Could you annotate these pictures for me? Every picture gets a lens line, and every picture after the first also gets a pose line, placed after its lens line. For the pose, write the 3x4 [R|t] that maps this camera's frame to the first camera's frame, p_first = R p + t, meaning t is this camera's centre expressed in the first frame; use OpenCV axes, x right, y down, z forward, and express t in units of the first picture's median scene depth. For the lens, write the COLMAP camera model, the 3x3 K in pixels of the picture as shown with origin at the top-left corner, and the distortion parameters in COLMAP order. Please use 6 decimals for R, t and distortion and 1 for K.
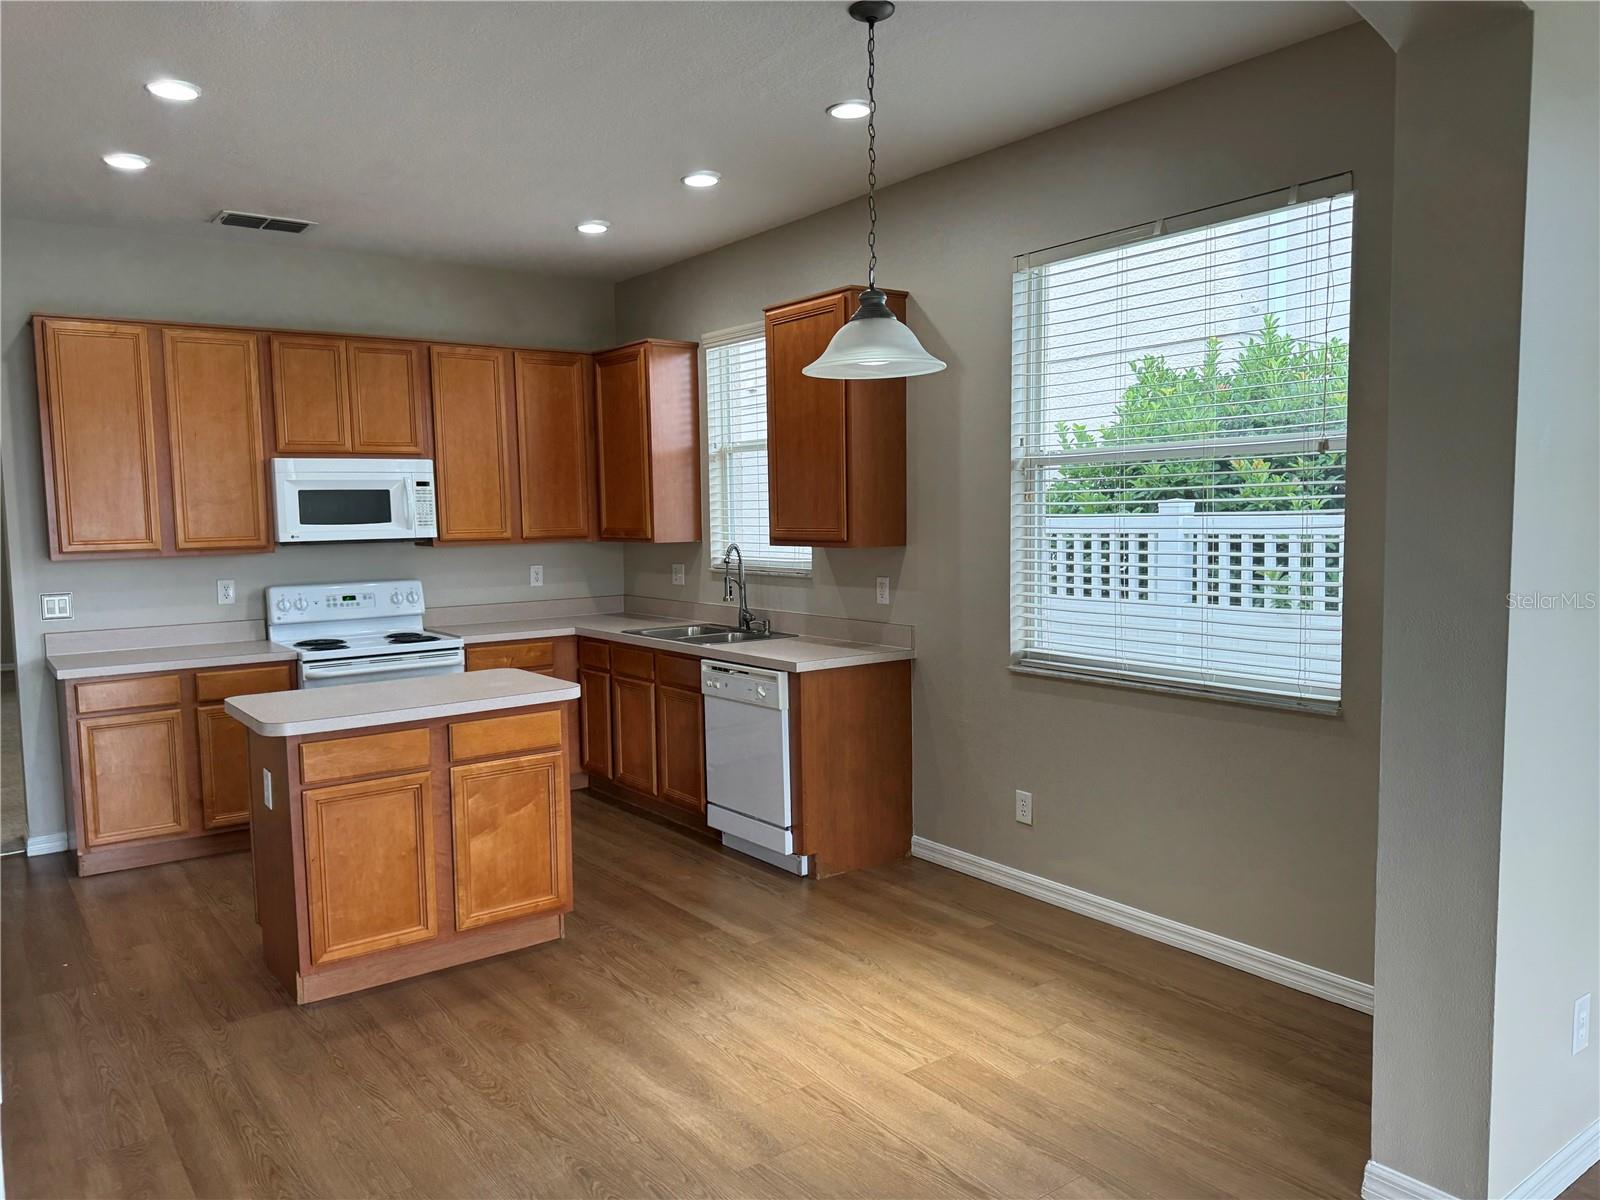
lens RADIAL K [[1154.3, 0, 802.6], [0, 1154.3, 612.3], [0, 0, 1]] dist [0.027792, -0.016120]
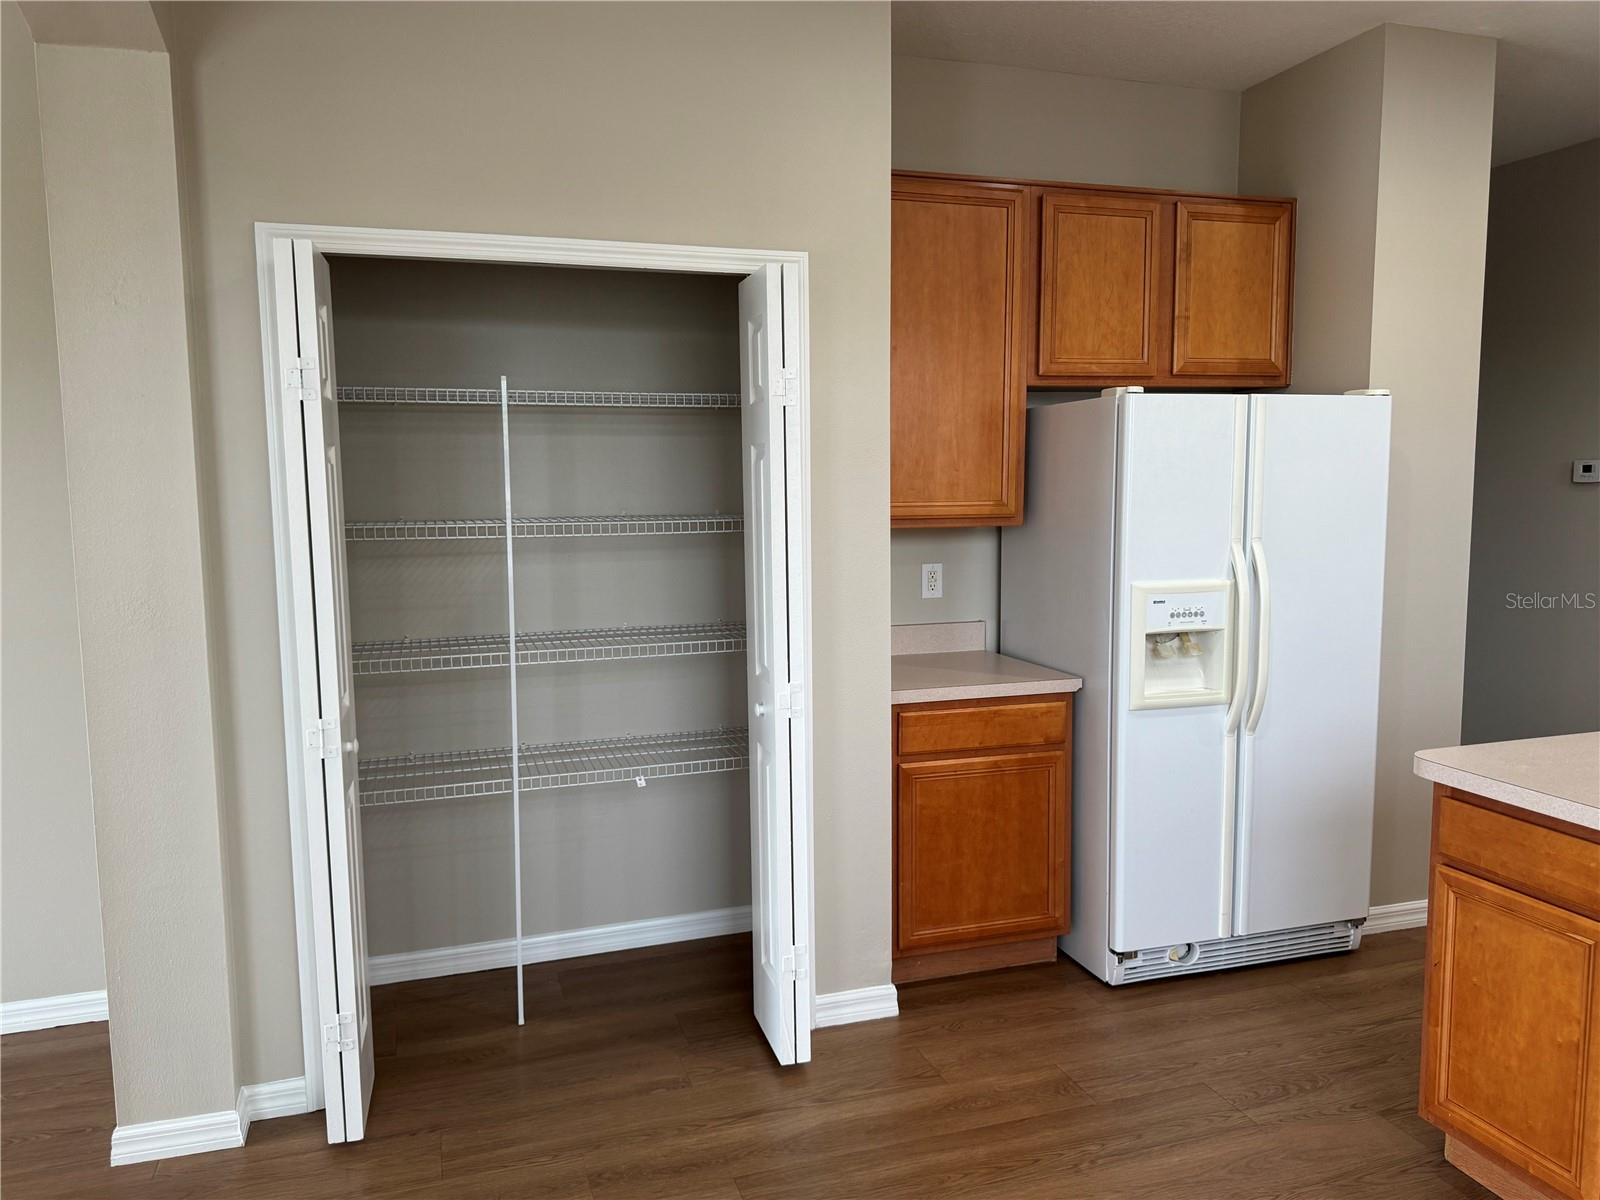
lens RADIAL K [[1154.3, 0, 797.7], [0, 1154.3, 602.6], [0, 0, 1]] dist [0.027792, -0.016120]
pose [[-0.318947, 0.121696, -0.939927, 0.212112], [-0.075432, 0.985317, 0.153169, -0.049500], [0.944766, 0.119753, -0.305084, 0.541840]]
